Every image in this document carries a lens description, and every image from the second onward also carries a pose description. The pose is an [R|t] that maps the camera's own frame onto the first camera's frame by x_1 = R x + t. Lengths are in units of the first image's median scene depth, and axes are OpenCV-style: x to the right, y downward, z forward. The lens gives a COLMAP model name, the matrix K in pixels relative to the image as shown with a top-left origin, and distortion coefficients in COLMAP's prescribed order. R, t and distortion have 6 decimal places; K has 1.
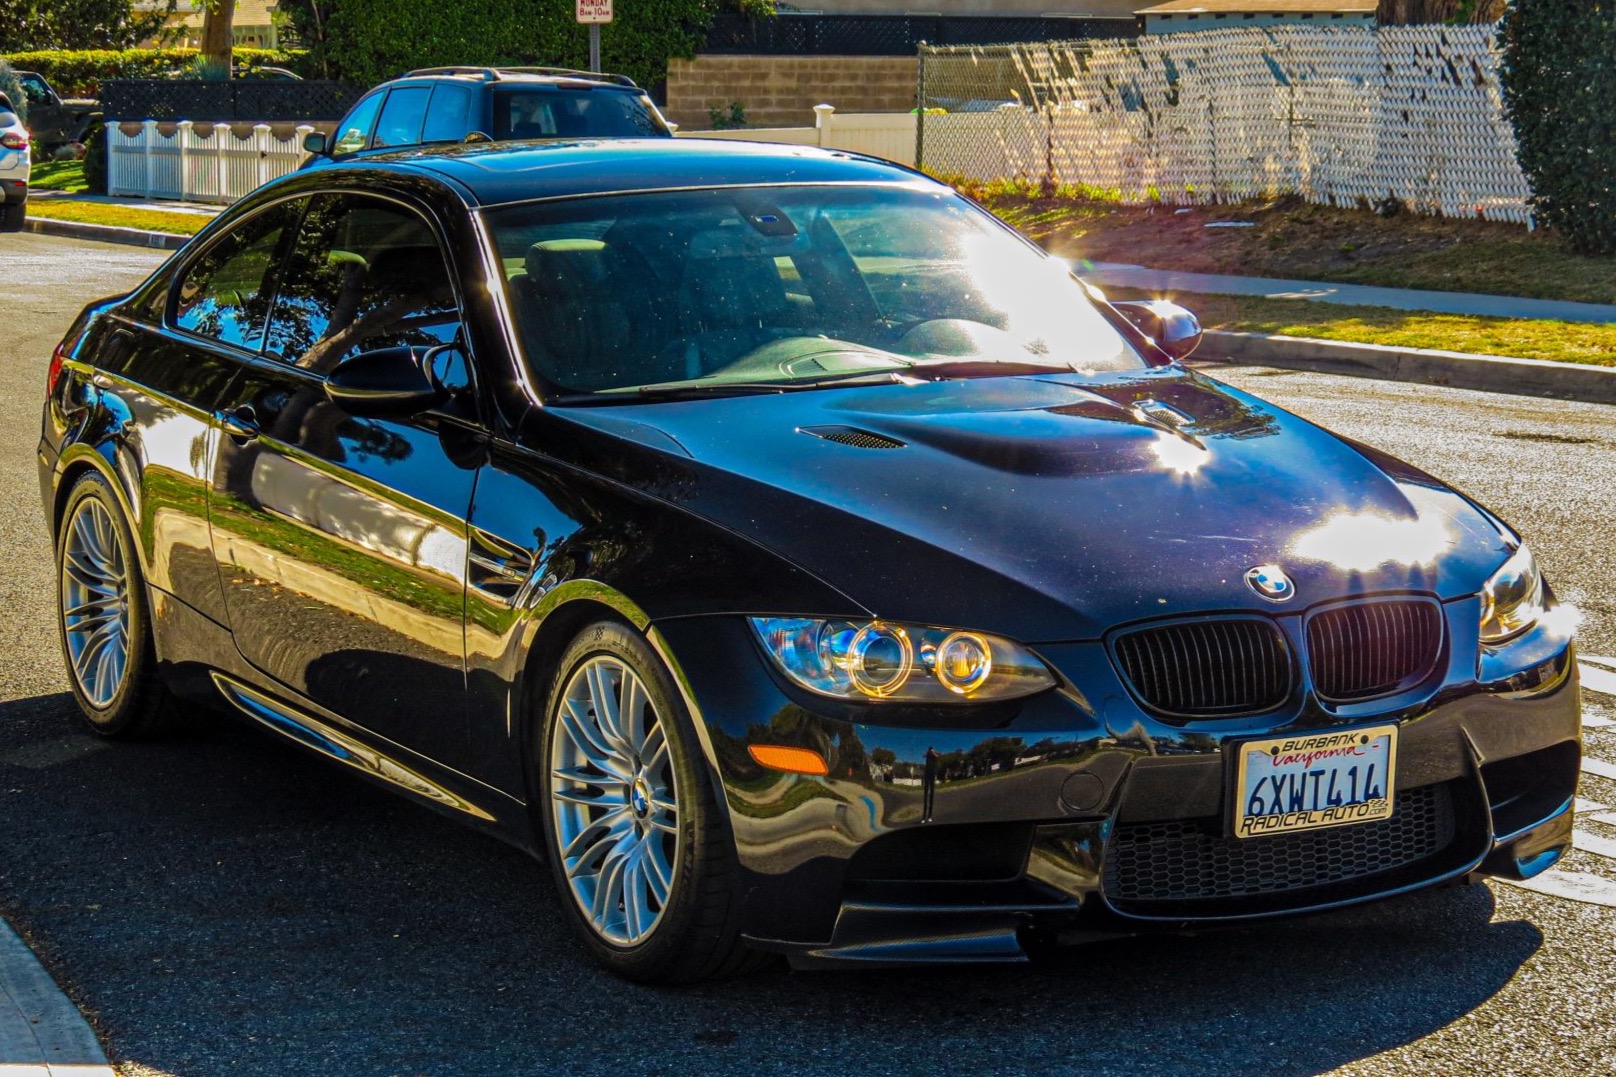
lens RADIAL K [[4013.4, 0, 808.0], [0, 4013.4, 538.5], [0, 0, 1]] dist [-0.231342, -0.283440]
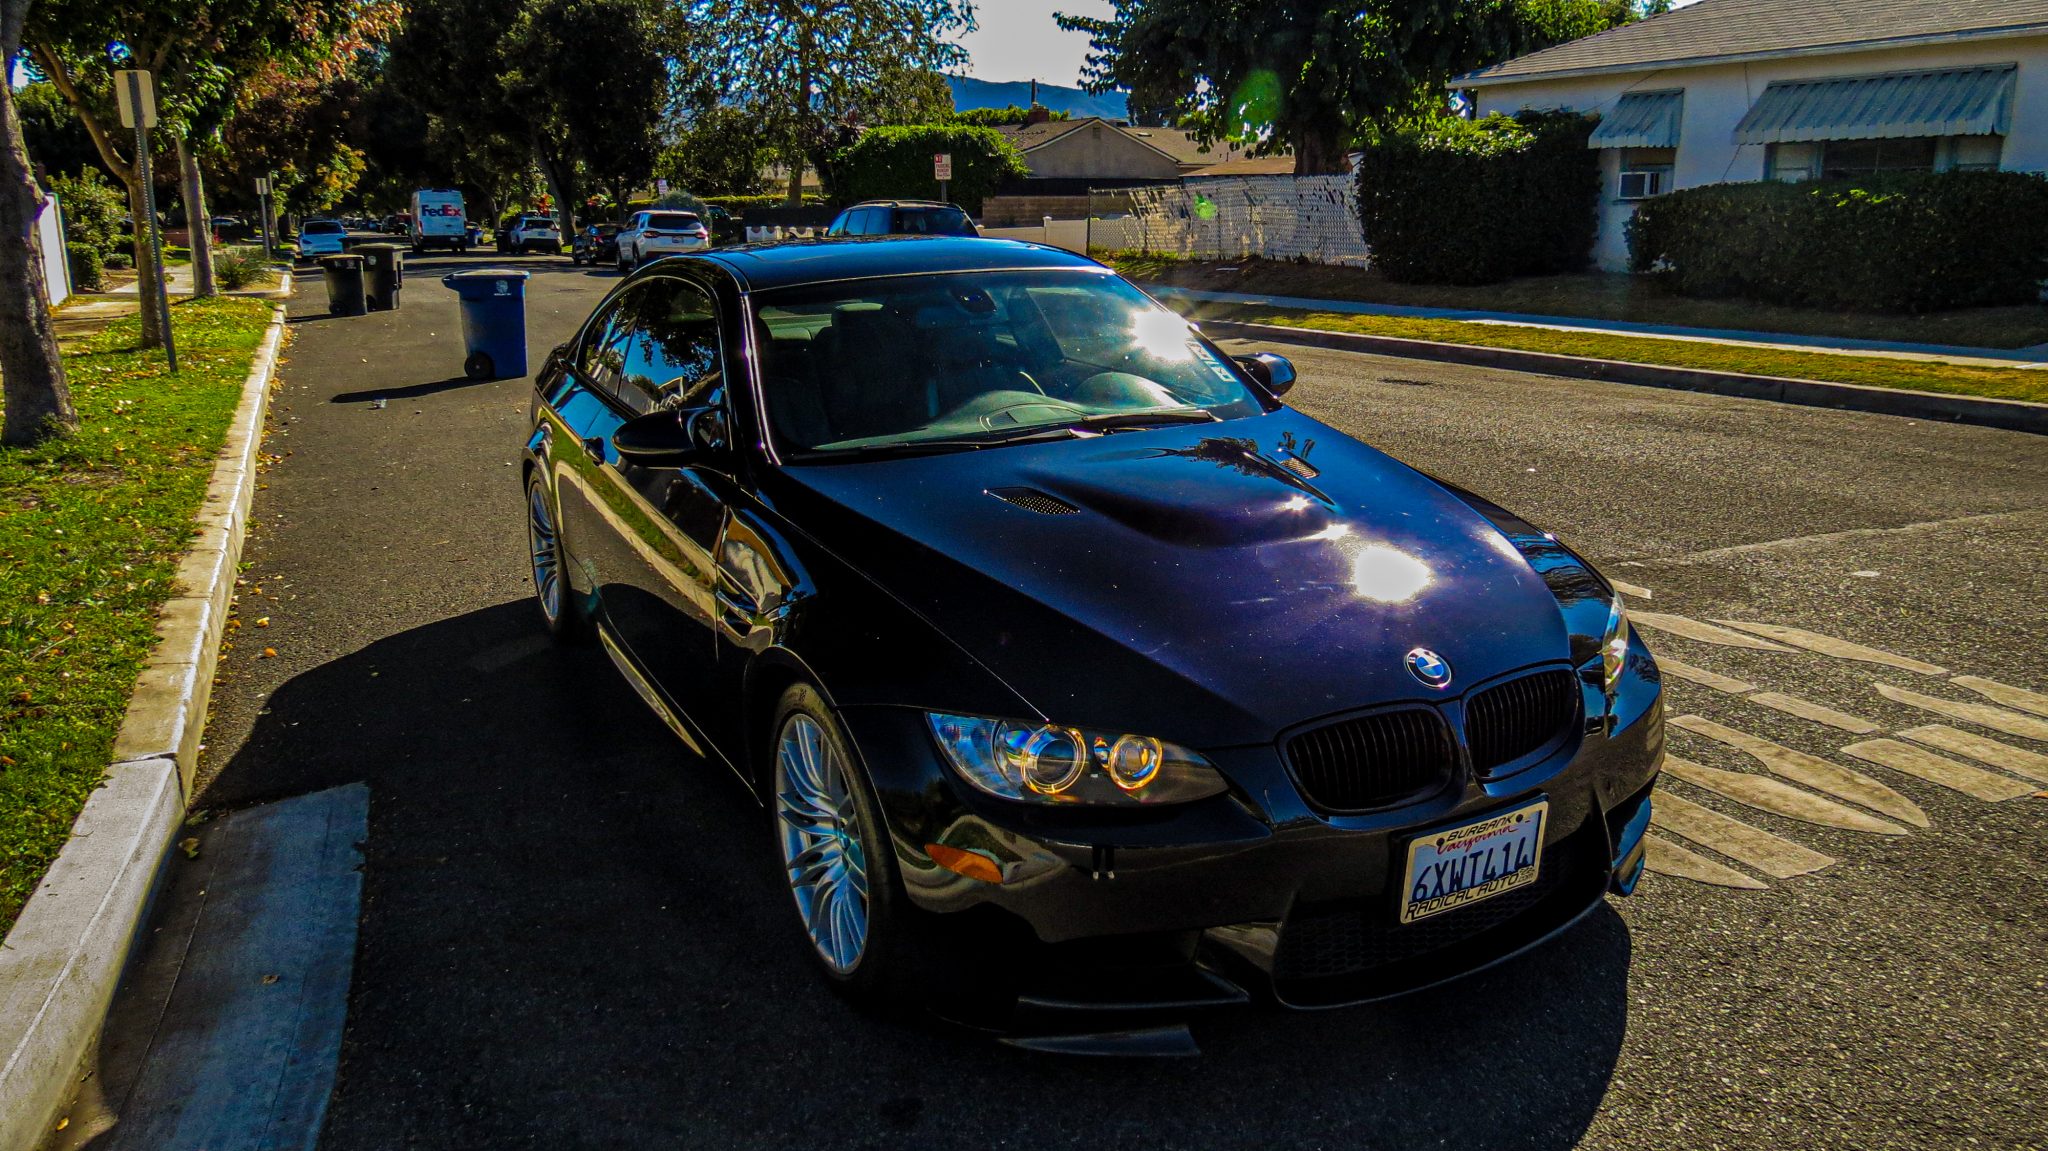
lens RADIAL K [[1463.7, 0, 1030.7], [0, 1463.7, 571.4], [0, 0, 1]] dist [-0.031560, 0.024072]
pose [[0.999887, -0.007840, -0.012789, 0.016811], [0.009419, 0.991668, 0.128475, -0.063536], [0.011675, -0.128581, 0.991630, 0.625336]]
